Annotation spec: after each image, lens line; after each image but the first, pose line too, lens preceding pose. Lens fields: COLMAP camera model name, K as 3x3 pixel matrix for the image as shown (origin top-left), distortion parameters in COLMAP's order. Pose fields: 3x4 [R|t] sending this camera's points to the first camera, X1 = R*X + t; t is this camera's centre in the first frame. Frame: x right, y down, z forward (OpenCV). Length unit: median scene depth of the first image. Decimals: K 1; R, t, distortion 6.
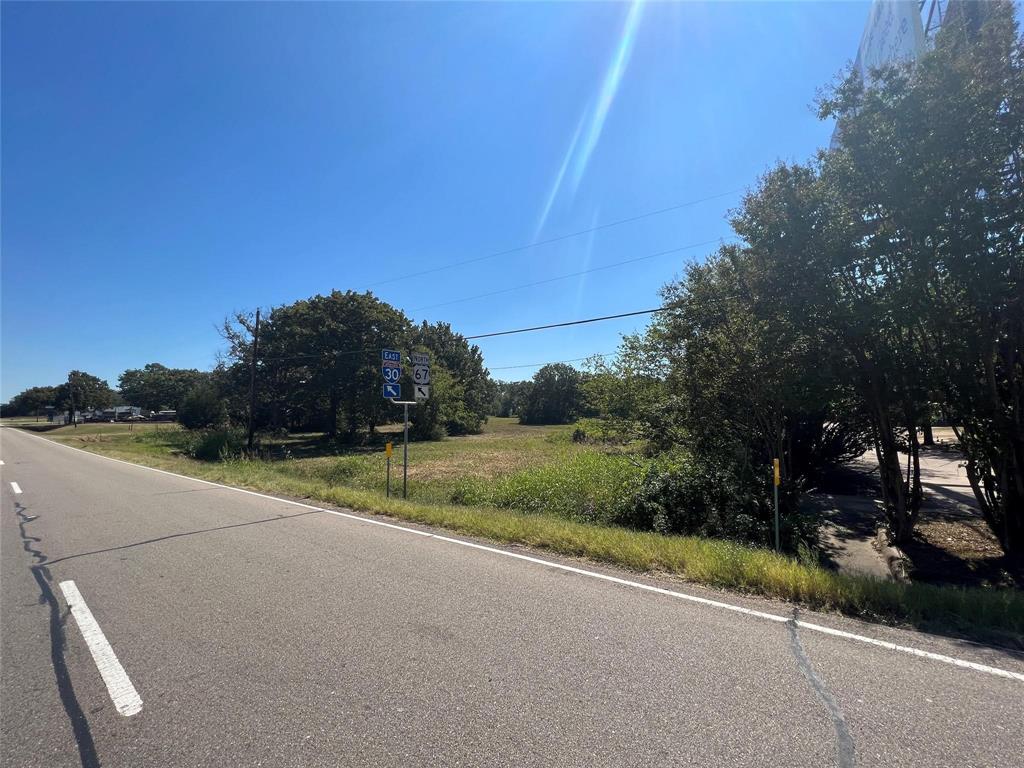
lens RADIAL K [[443.4, 0, 515.2], [0, 443.4, 380.4], [0, 0, 1]] dist [-0.007644, 0.002631]
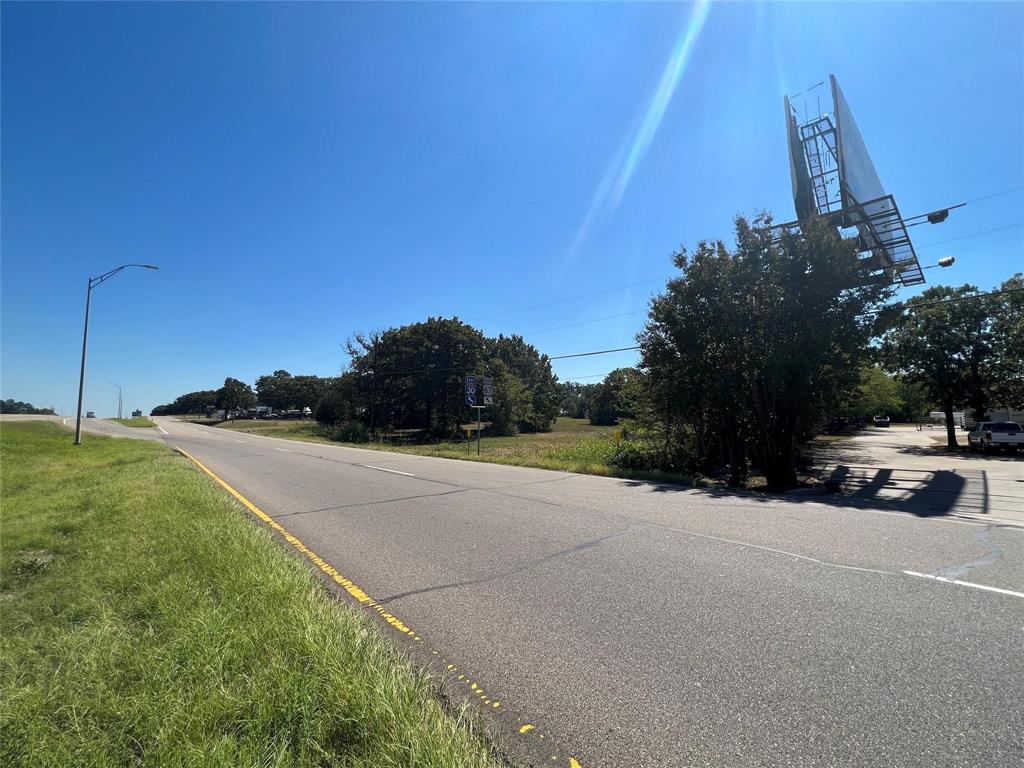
lens RADIAL K [[443.4, 0, 516.3], [0, 443.4, 381.9], [0, 0, 1]] dist [-0.007644, 0.002631]
pose [[0.983911, -0.005163, -0.178582, 0.049619], [0.005265, 0.999986, 0.000096, -0.011334], [0.178579, -0.001035, 0.983925, -0.162118]]
